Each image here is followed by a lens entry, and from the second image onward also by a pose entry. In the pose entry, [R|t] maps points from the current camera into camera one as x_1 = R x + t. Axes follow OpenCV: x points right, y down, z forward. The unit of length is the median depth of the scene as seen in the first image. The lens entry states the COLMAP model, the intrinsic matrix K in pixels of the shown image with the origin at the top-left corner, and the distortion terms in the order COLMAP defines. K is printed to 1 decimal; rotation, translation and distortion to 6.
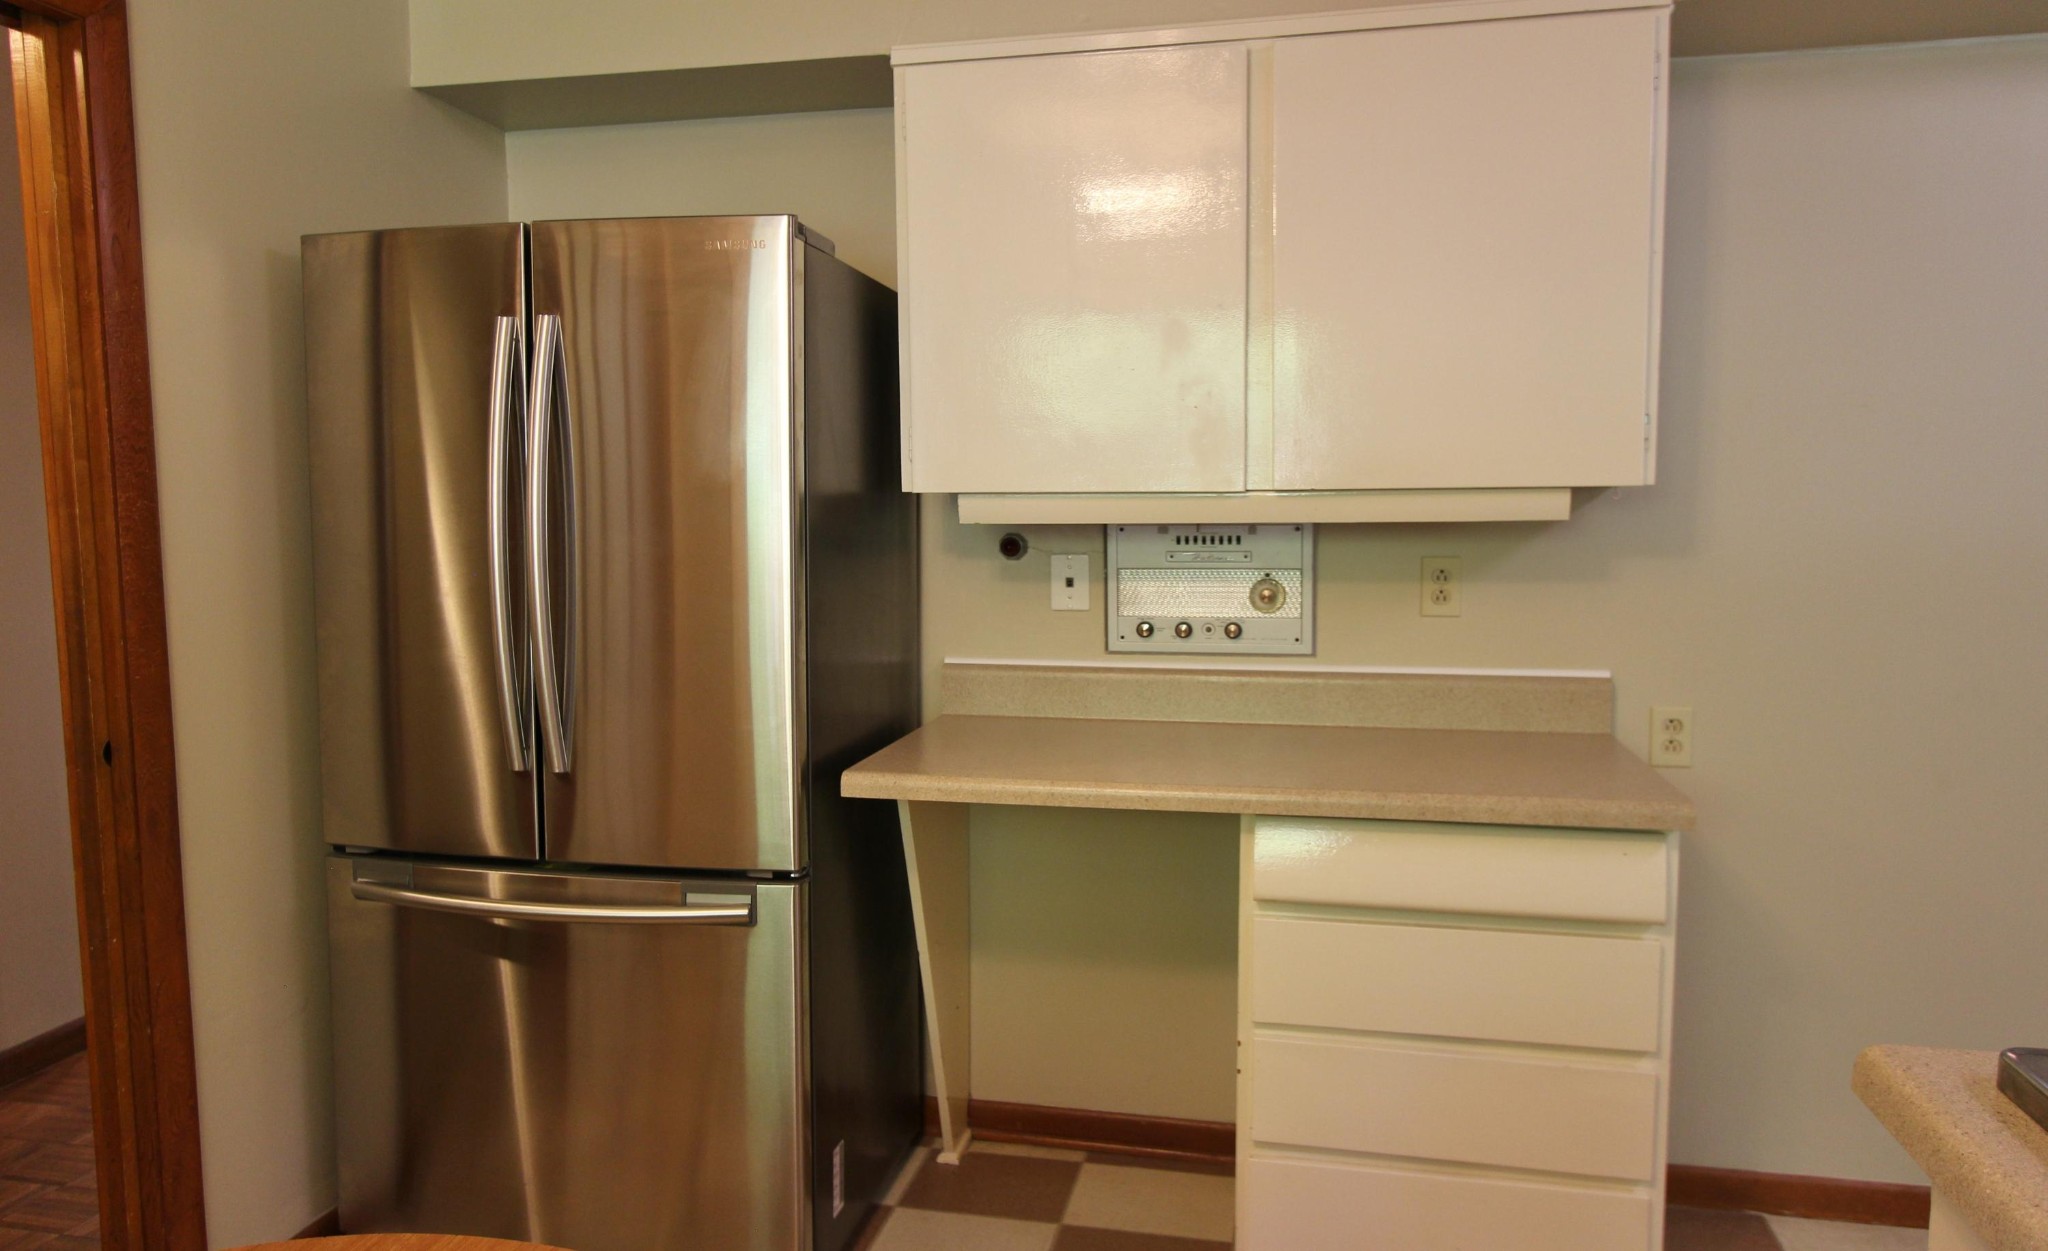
lens RADIAL K [[1382.6, 0, 1024.4], [0, 1382.6, 625.1], [0, 0, 1]] dist [-0.006935, -0.002435]
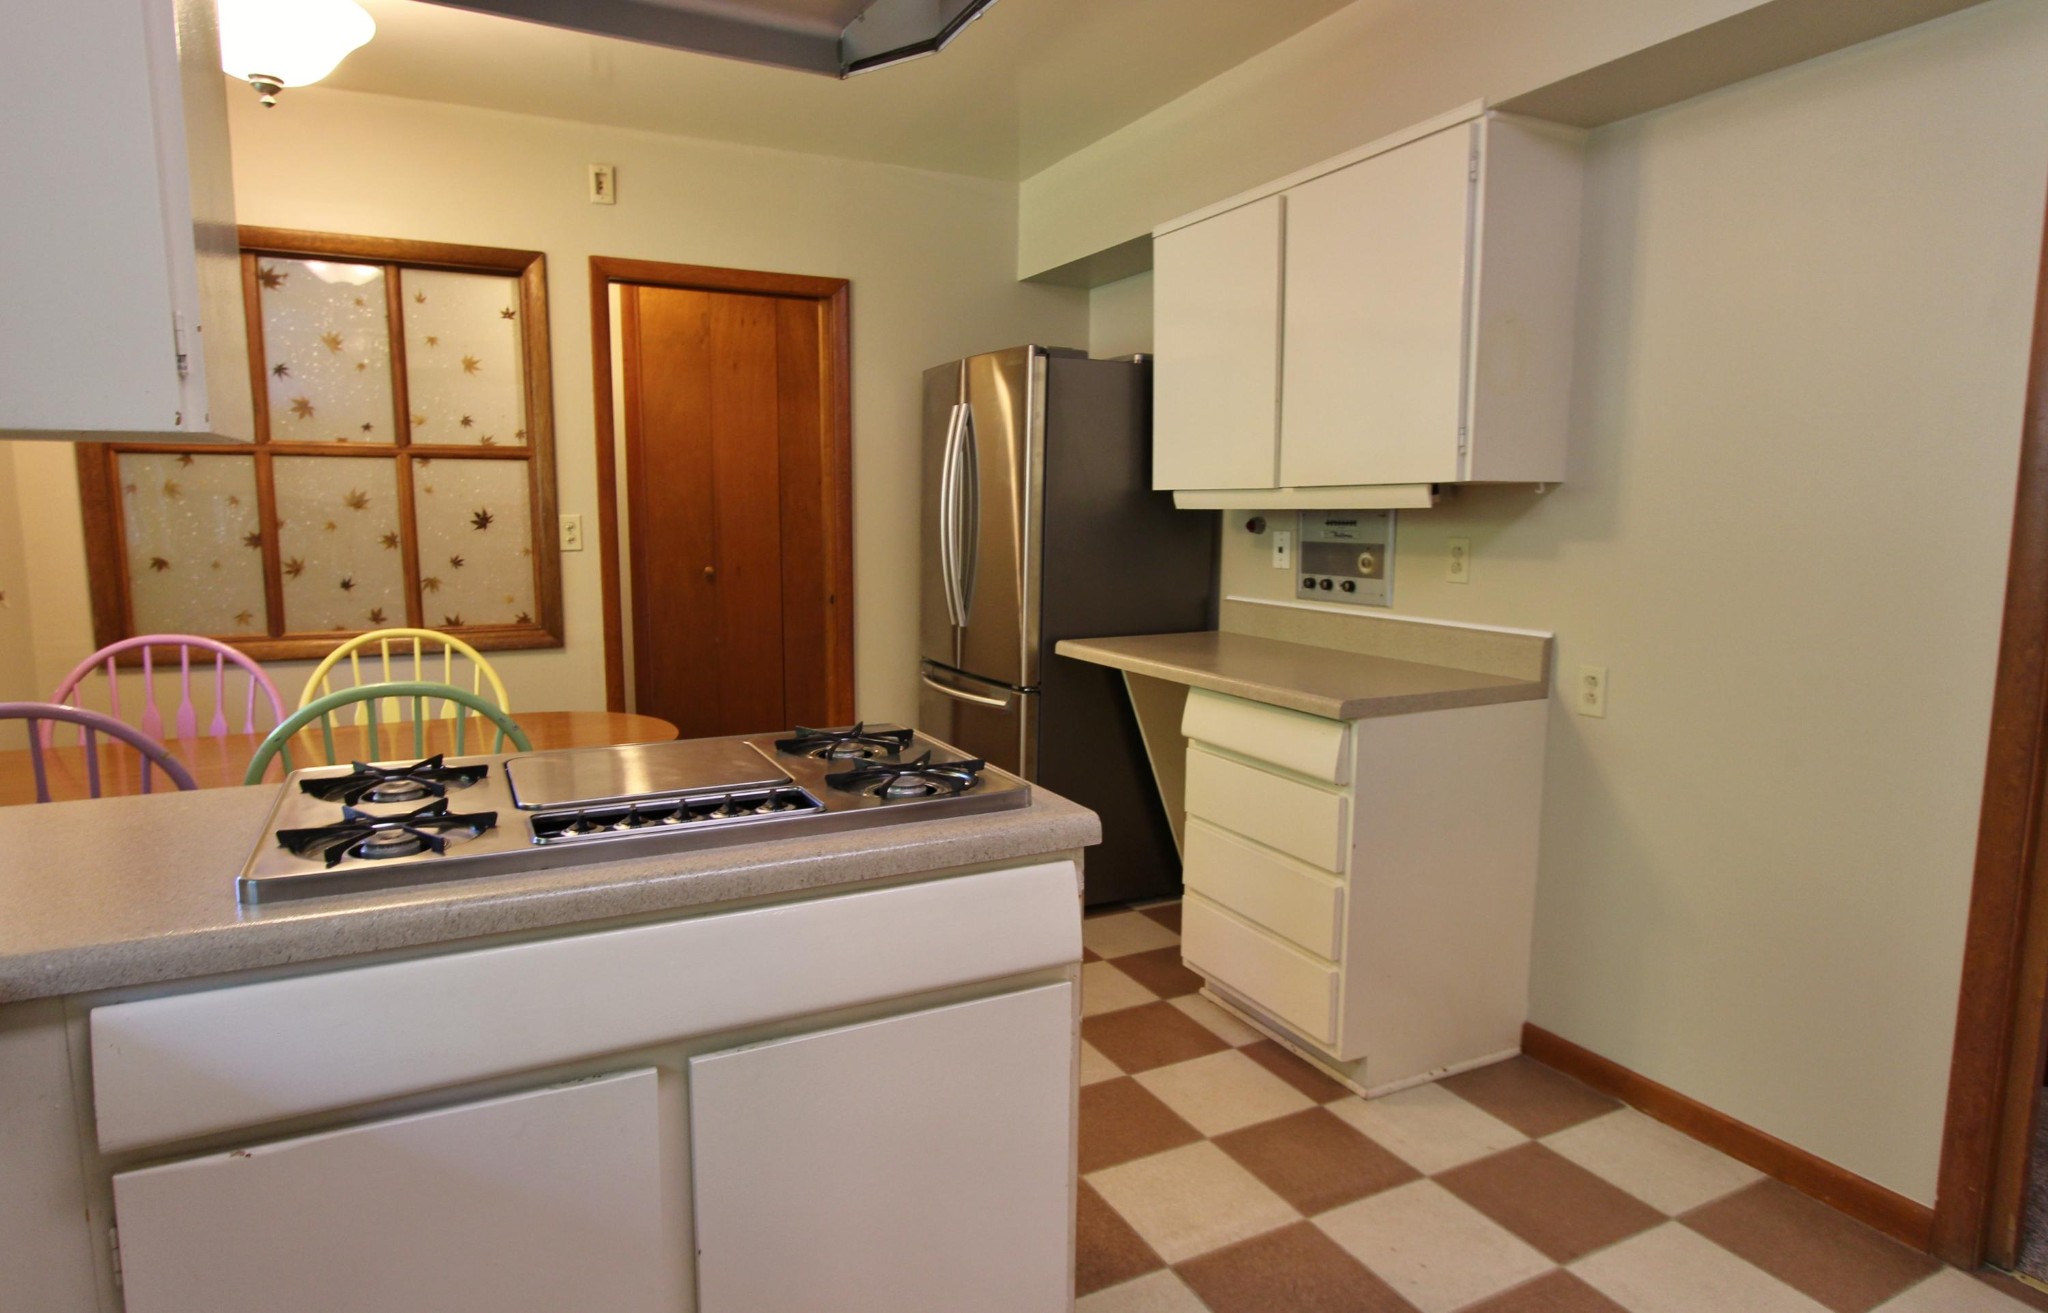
lens RADIAL K [[1161.0, 0, 1023.6], [0, 1161.0, 658.1], [0, 0, 1]] dist [0.000124, -0.000087]
pose [[0.633524, 0.106247, -0.766393, 0.929552], [-0.074878, 0.994297, 0.075945, 0.012528], [0.770091, 0.009273, 0.637867, -0.030707]]
